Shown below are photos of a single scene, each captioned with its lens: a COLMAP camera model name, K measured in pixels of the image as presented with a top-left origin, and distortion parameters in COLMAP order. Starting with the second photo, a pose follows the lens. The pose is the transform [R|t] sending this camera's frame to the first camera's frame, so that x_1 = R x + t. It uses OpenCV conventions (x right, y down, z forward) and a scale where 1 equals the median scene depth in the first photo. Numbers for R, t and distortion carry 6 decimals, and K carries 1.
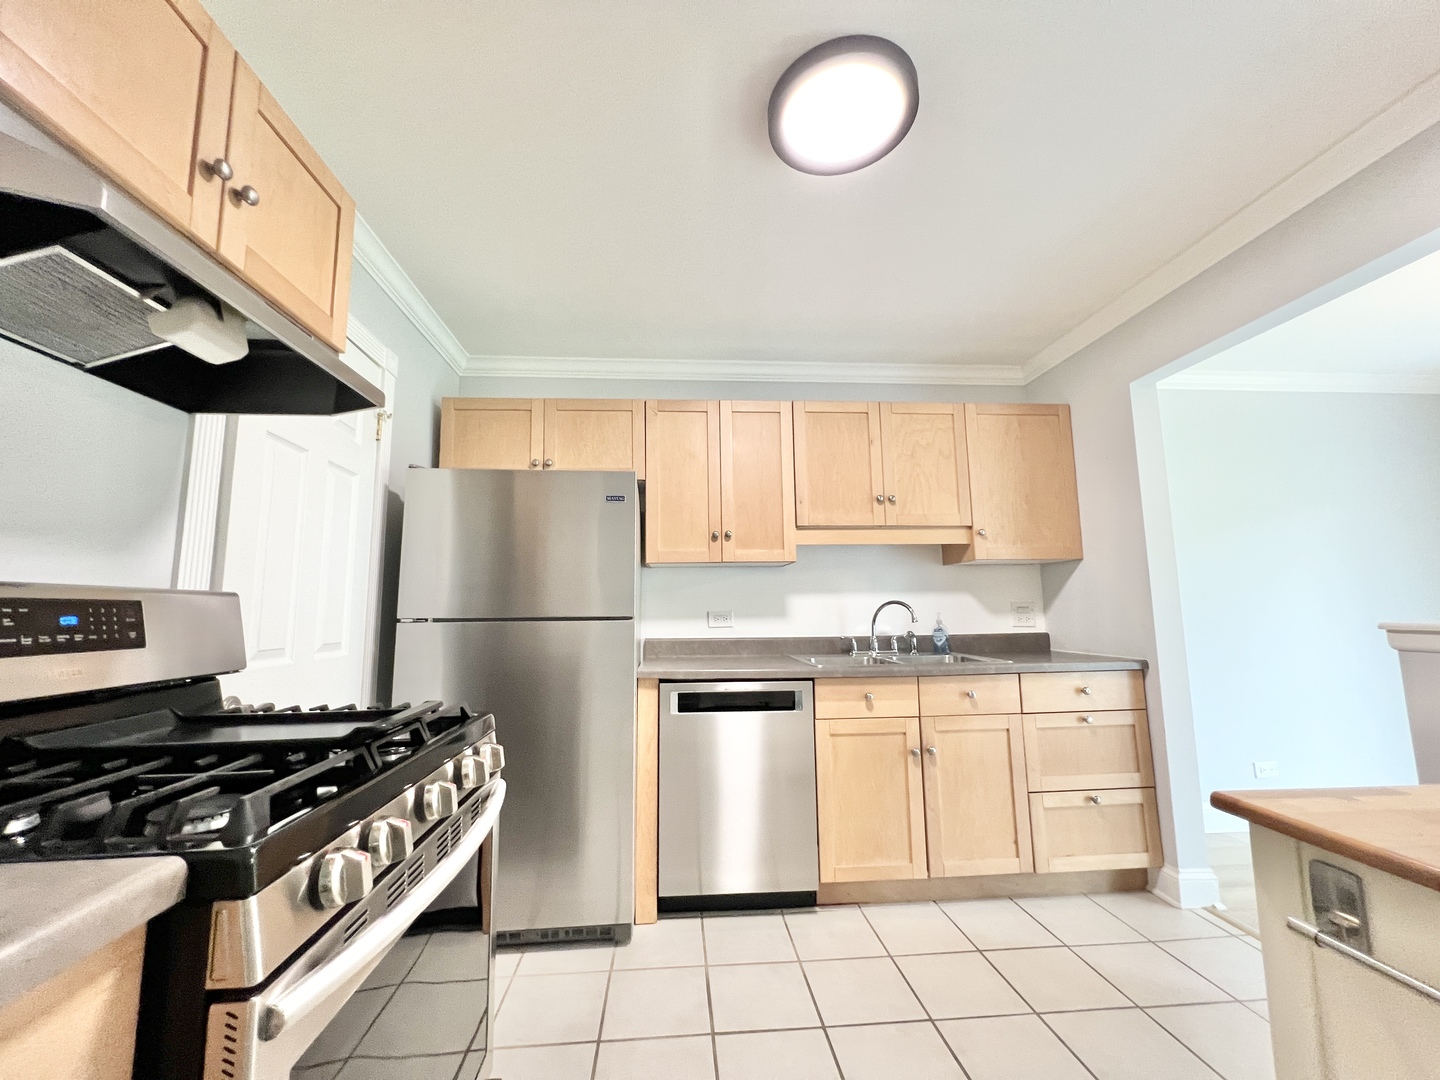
lens RADIAL K [[576.5, 0, 713.2], [0, 576.5, 539.3], [0, 0, 1]] dist [-0.001421, 0.000472]
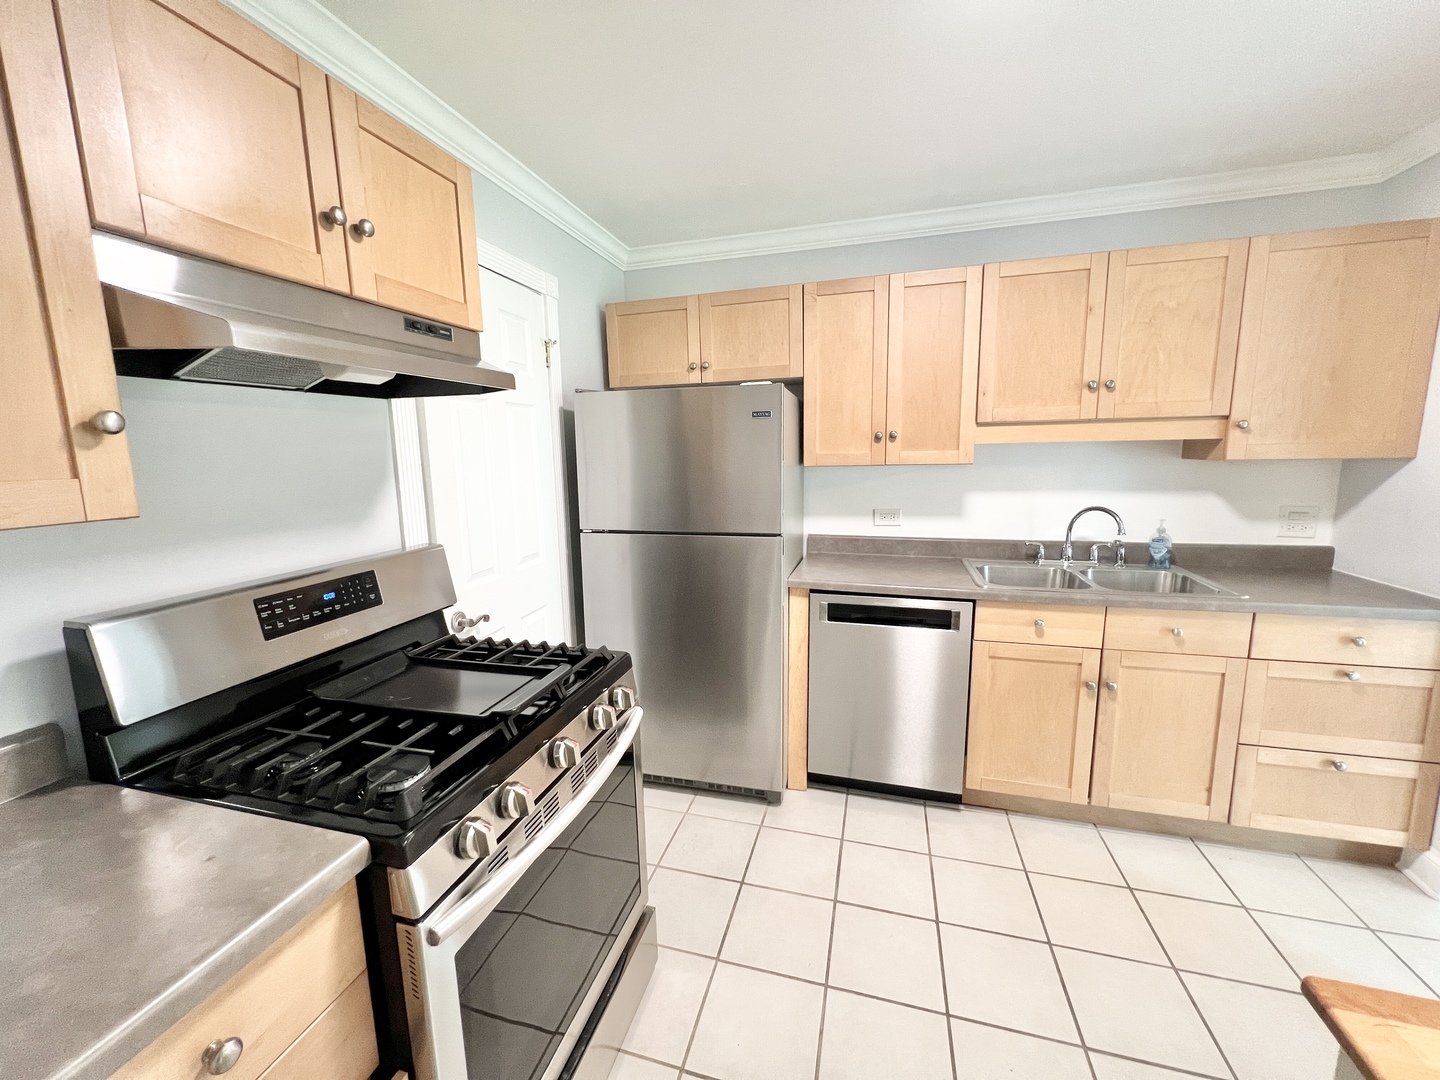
lens RADIAL K [[576.5, 0, 713.2], [0, 576.5, 539.3], [0, 0, 1]] dist [-0.001421, 0.000472]
pose [[0.936762, 0.047097, -0.346784, 0.095513], [0.052255, 0.960972, 0.271665, -0.128481], [0.346044, -0.272607, 0.897741, 0.038492]]
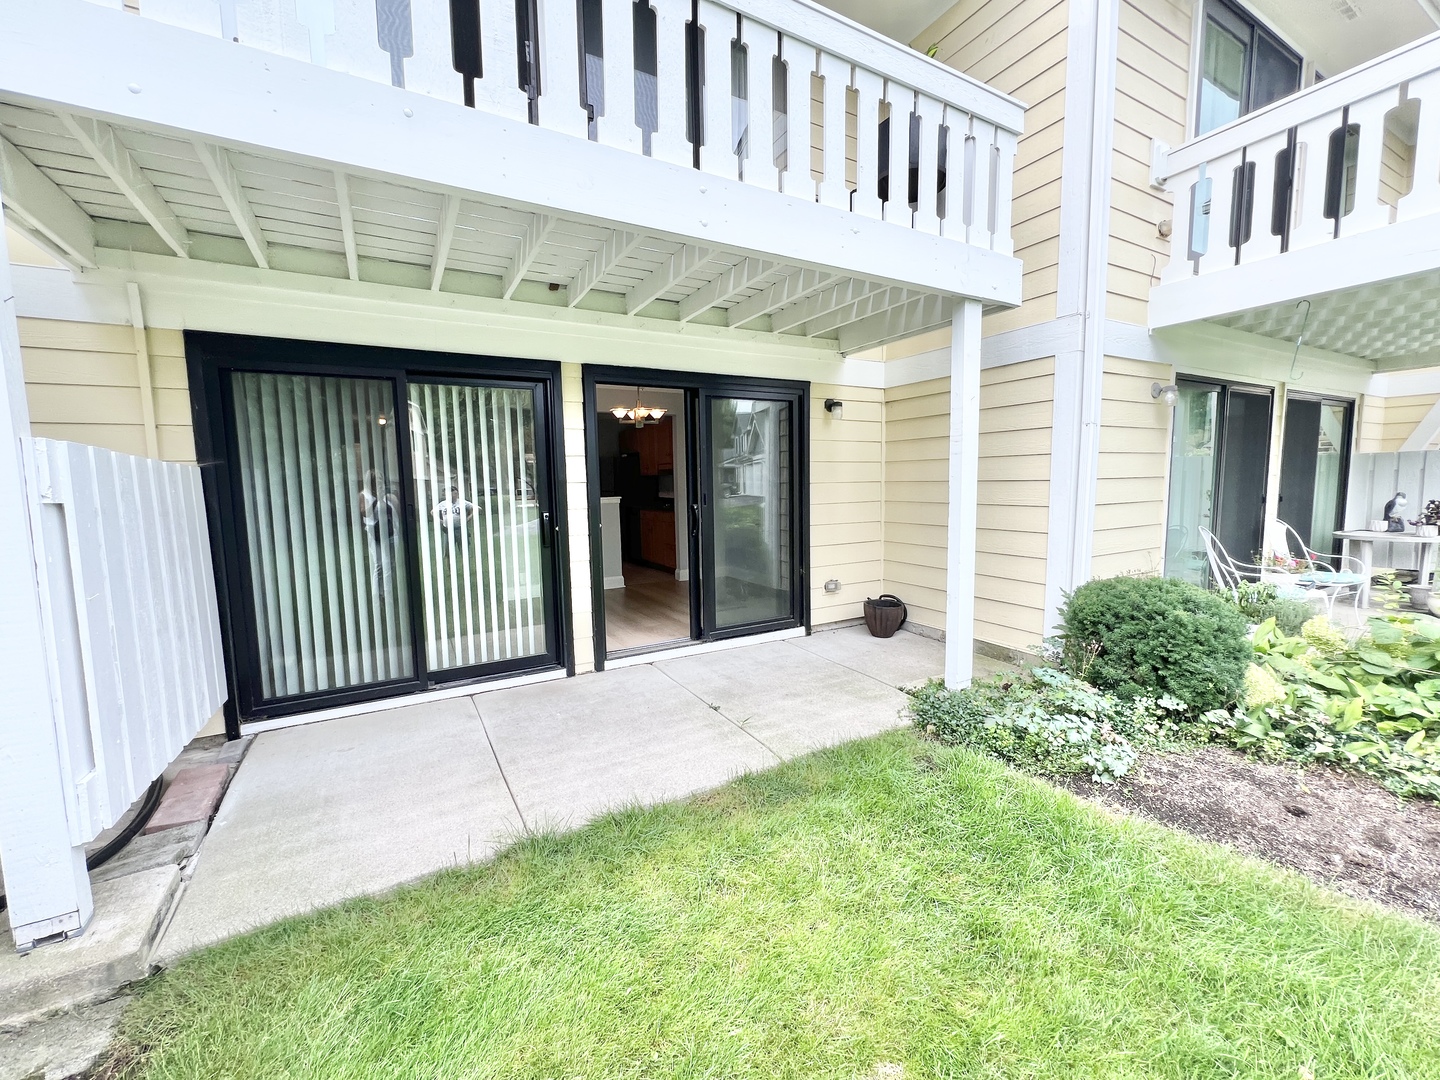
lens RADIAL K [[586.9, 0, 713.0], [0, 586.9, 538.5], [0, 0, 1]] dist [-0.001714, 0.000007]
pose [[0.423072, 0.091614, -0.901453, 3.835238], [0.126071, 0.979247, 0.158688, -0.114057], [0.897283, -0.180783, 0.402742, -0.148630]]
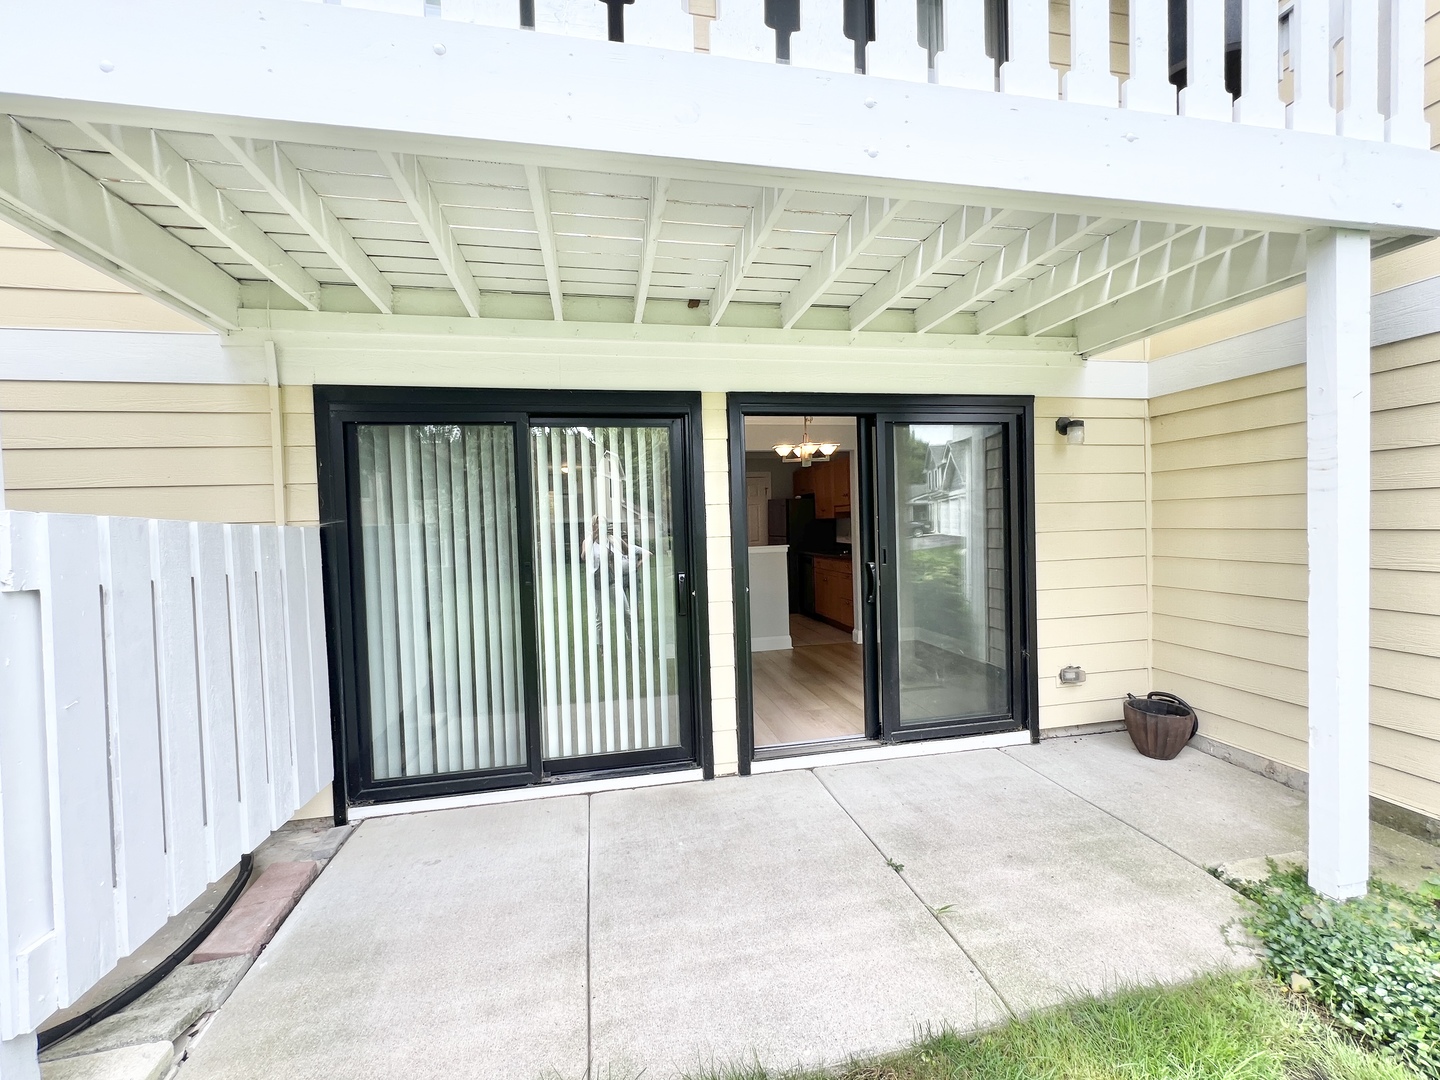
lens RADIAL K [[586.9, 0, 713.0], [0, 586.9, 538.5], [0, 0, 1]] dist [-0.001714, 0.000007]
pose [[0.122689, 0.033453, -0.991881, 3.480750], [0.150951, 0.987174, 0.051966, -0.123107], [0.980898, -0.156101, 0.116065, 0.041188]]
